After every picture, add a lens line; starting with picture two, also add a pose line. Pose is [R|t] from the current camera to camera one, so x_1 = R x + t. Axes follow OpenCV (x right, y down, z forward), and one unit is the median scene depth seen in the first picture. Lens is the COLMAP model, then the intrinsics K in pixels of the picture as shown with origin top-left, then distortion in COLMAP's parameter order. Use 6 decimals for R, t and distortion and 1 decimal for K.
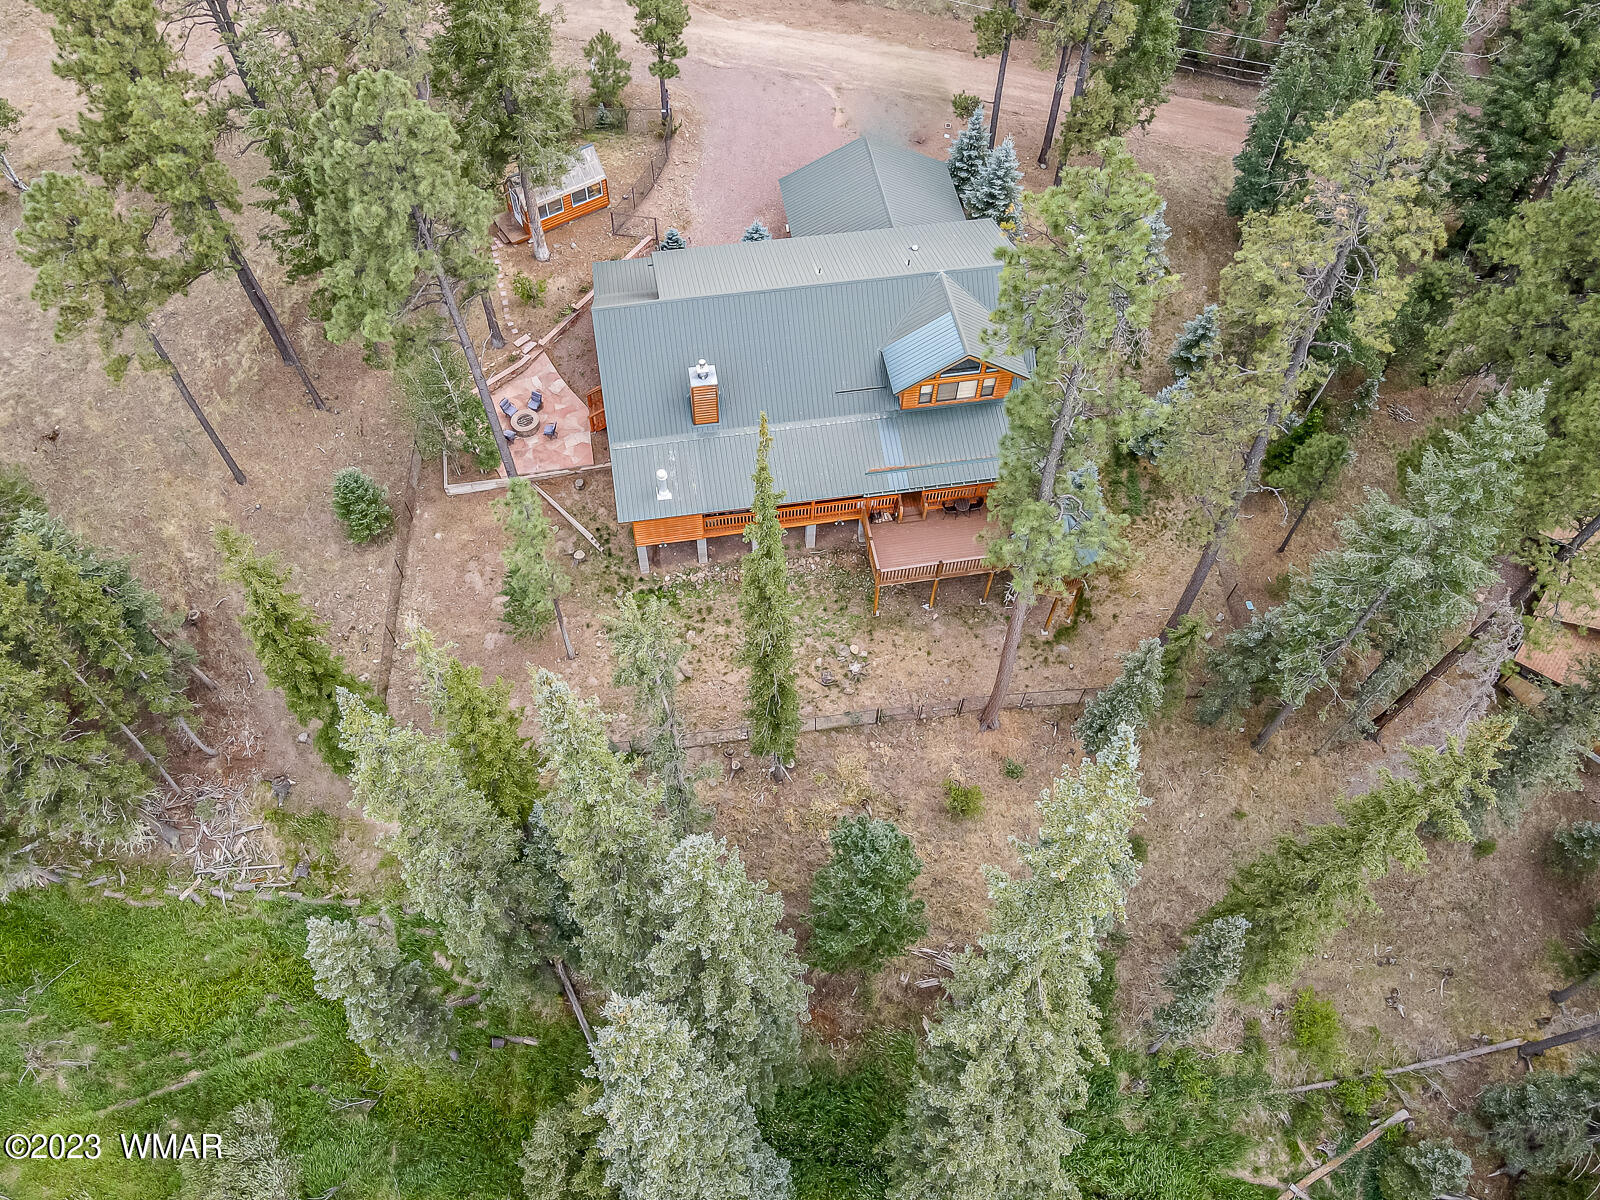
lens RADIAL K [[1159.9, 0, 778.3], [0, 1159.9, 602.7], [0, 0, 1]] dist [-0.026404, 0.006188]
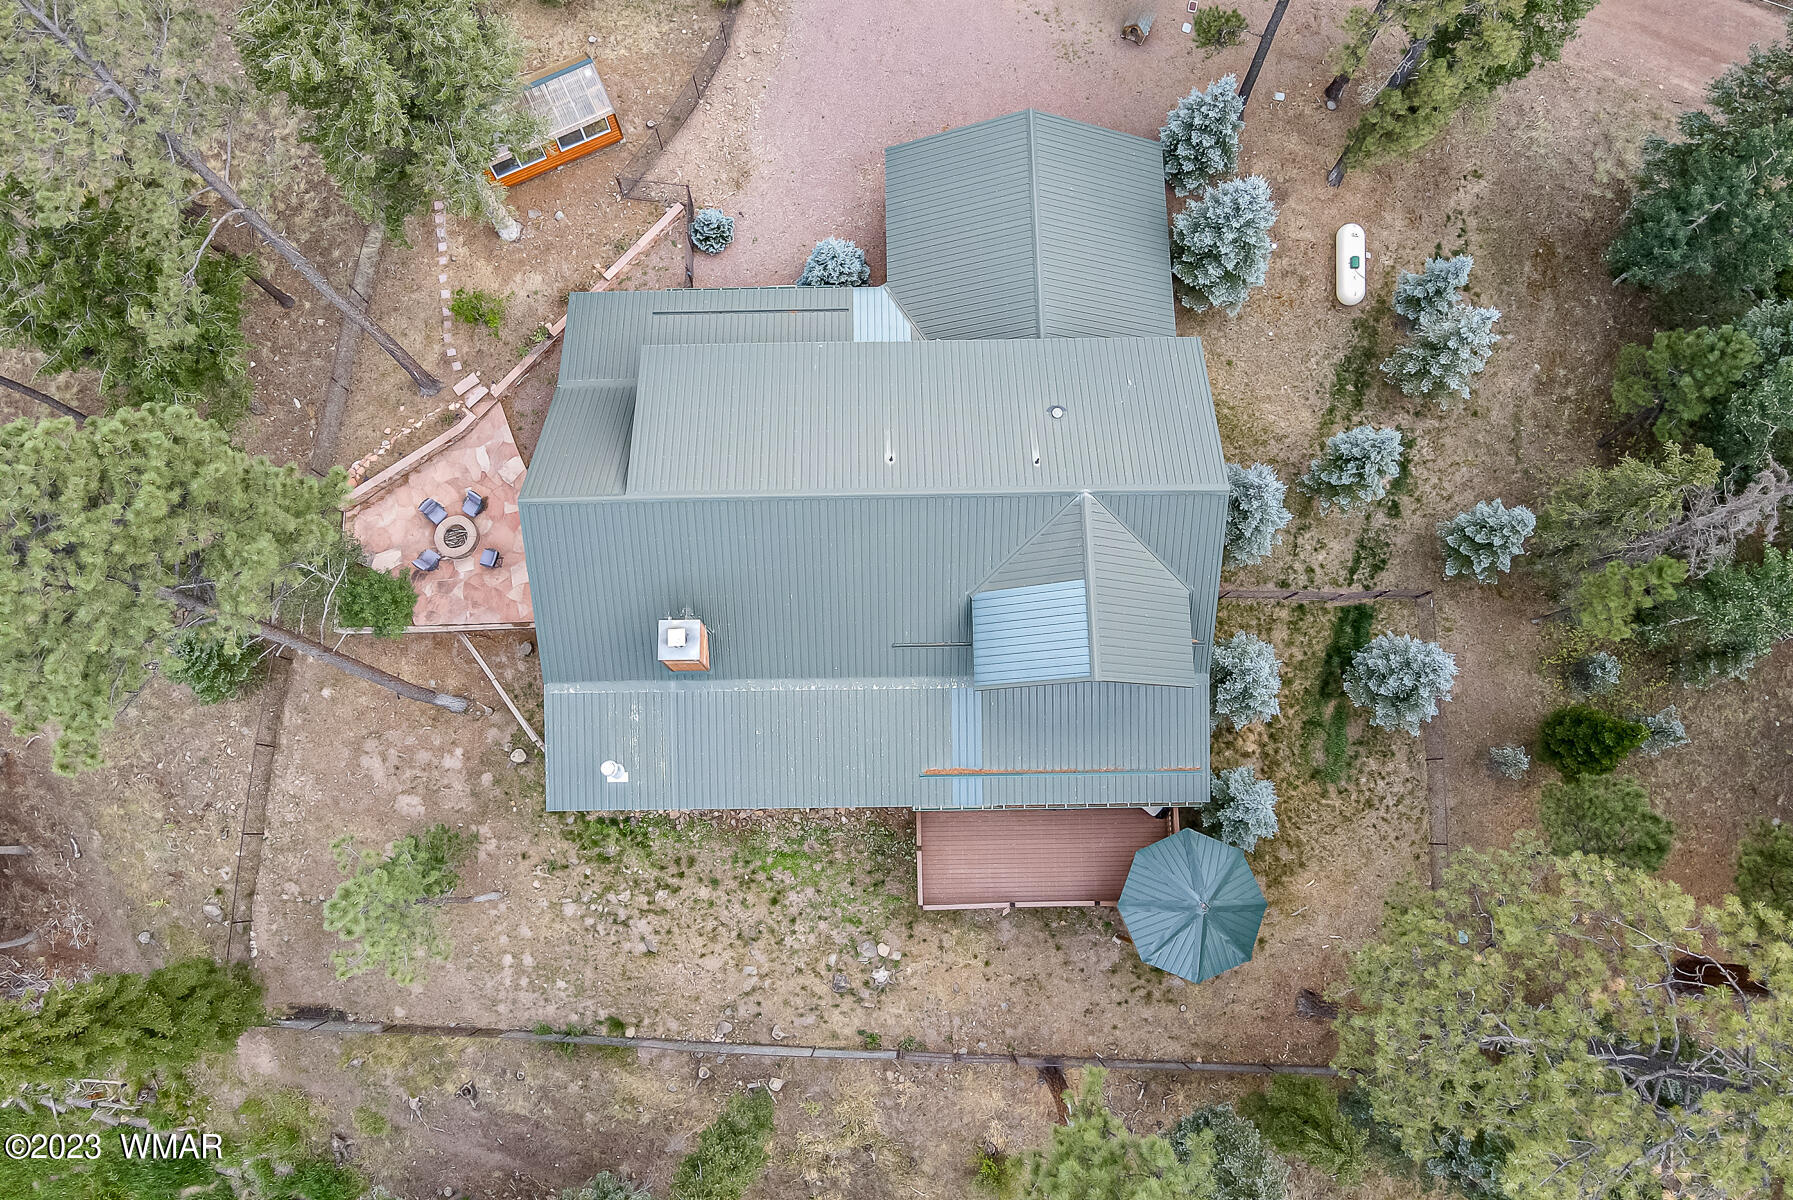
lens RADIAL K [[1324.8, 0, 878.1], [0, 1324.8, 525.6], [0, 0, 1]] dist [-0.001873, -0.012087]
pose [[0.990170, 0.134044, -0.039937, 0.058687], [-0.115016, 0.942819, 0.312832, -0.453213], [0.079586, -0.305163, 0.948969, 0.297725]]
